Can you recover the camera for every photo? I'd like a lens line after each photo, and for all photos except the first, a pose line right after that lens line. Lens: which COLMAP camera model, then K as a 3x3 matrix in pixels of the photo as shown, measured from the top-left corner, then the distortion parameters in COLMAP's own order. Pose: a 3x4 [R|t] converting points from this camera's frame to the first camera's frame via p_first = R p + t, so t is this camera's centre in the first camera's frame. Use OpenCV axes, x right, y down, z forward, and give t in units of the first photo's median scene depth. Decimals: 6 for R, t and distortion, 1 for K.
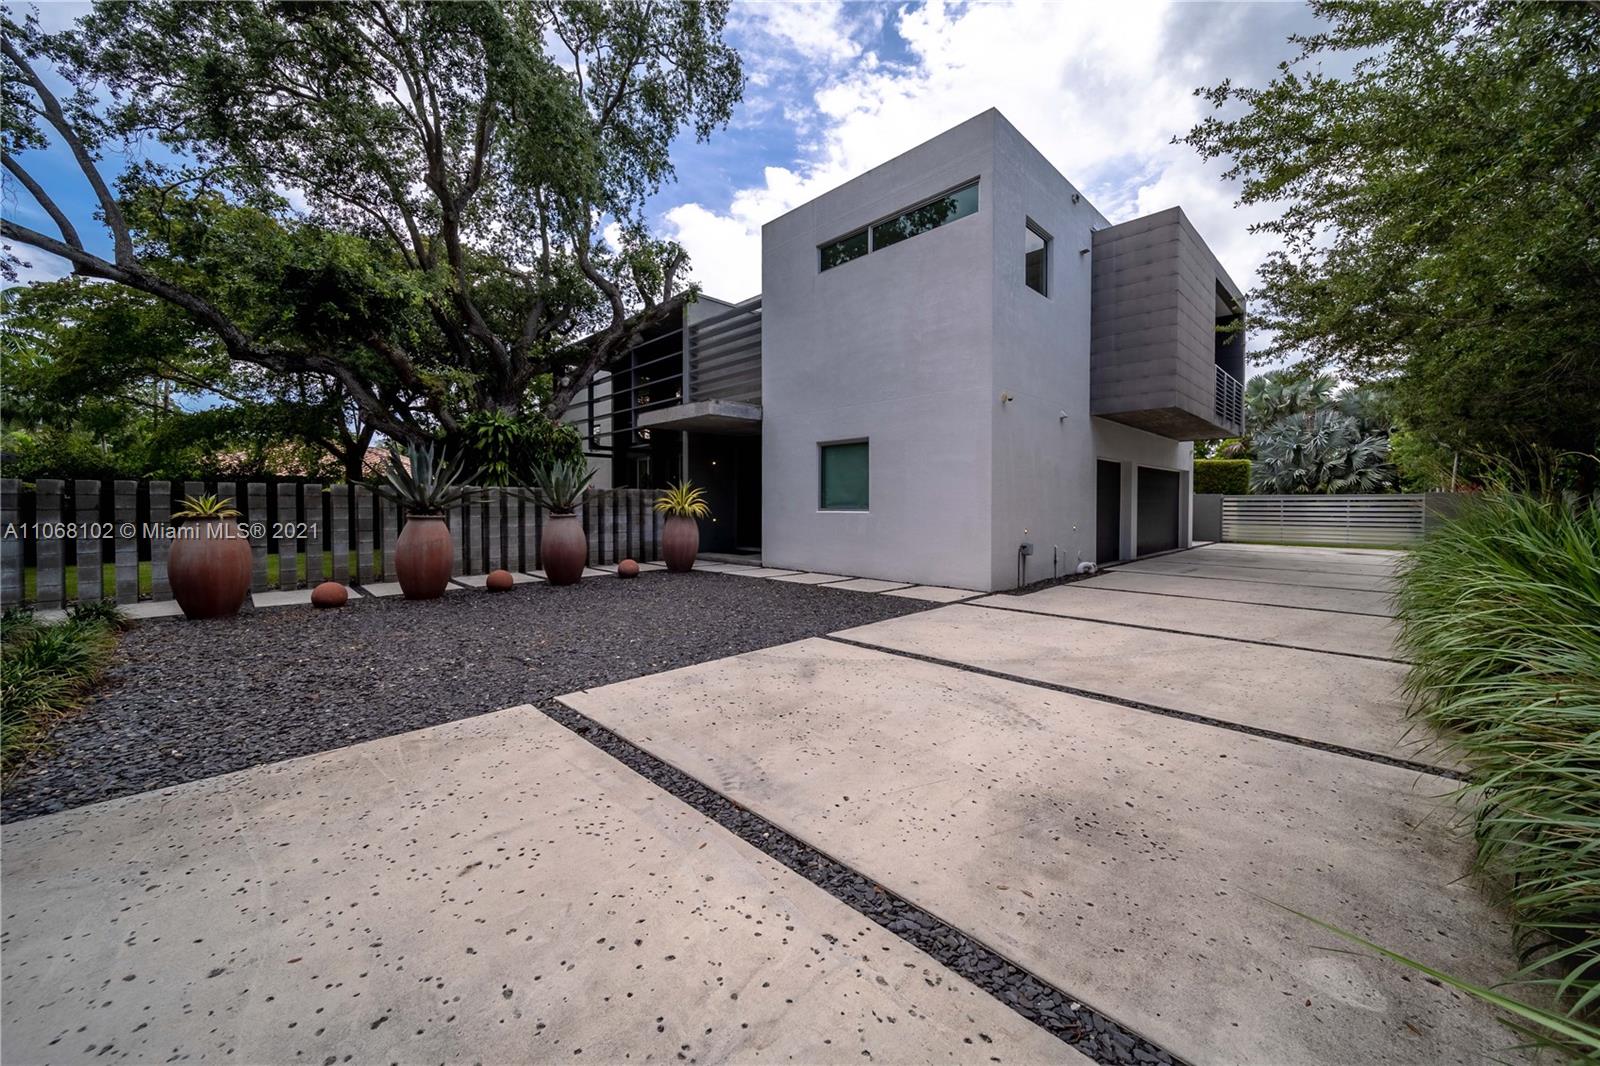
lens RADIAL K [[576.0, 0, 801.7], [0, 576.0, 526.4], [0, 0, 1]] dist [-0.000024, -0.000170]
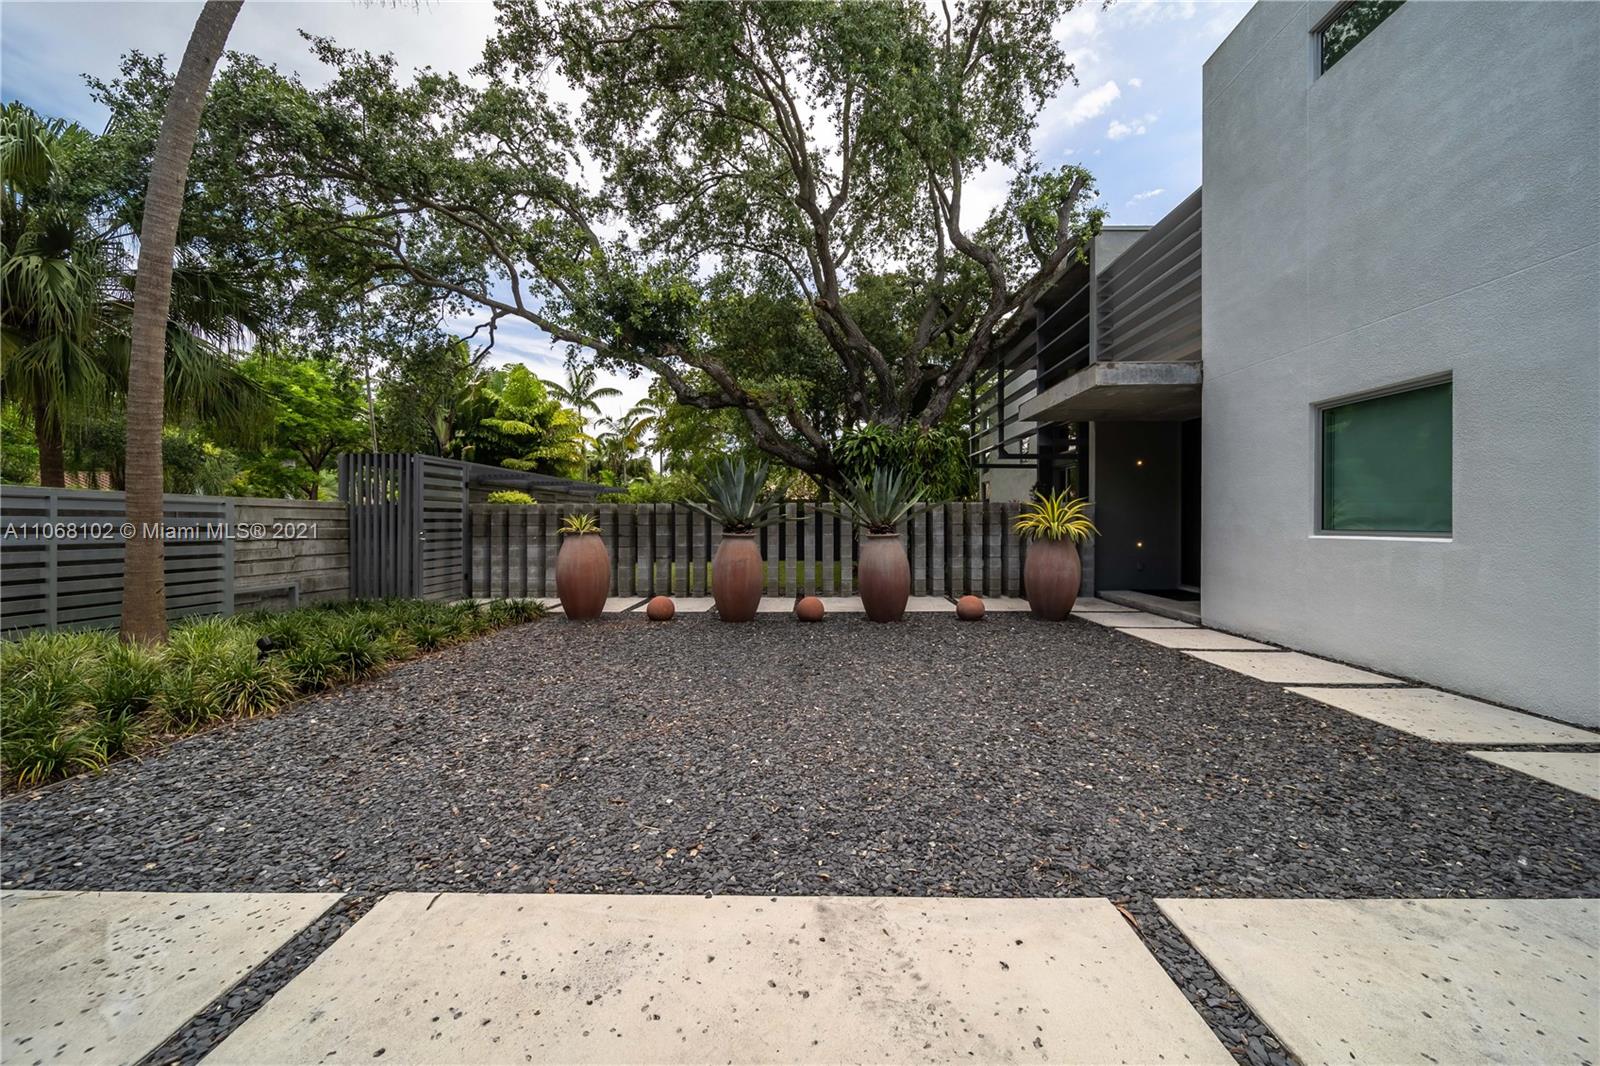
lens RADIAL K [[576.0, 0, 801.7], [0, 576.0, 526.4], [0, 0, 1]] dist [-0.000024, -0.000170]
pose [[0.707435, 0.005700, -0.706756, 0.065957], [-0.026899, 0.999460, -0.018864, -0.011517], [0.706267, 0.032356, 0.707206, 0.288553]]
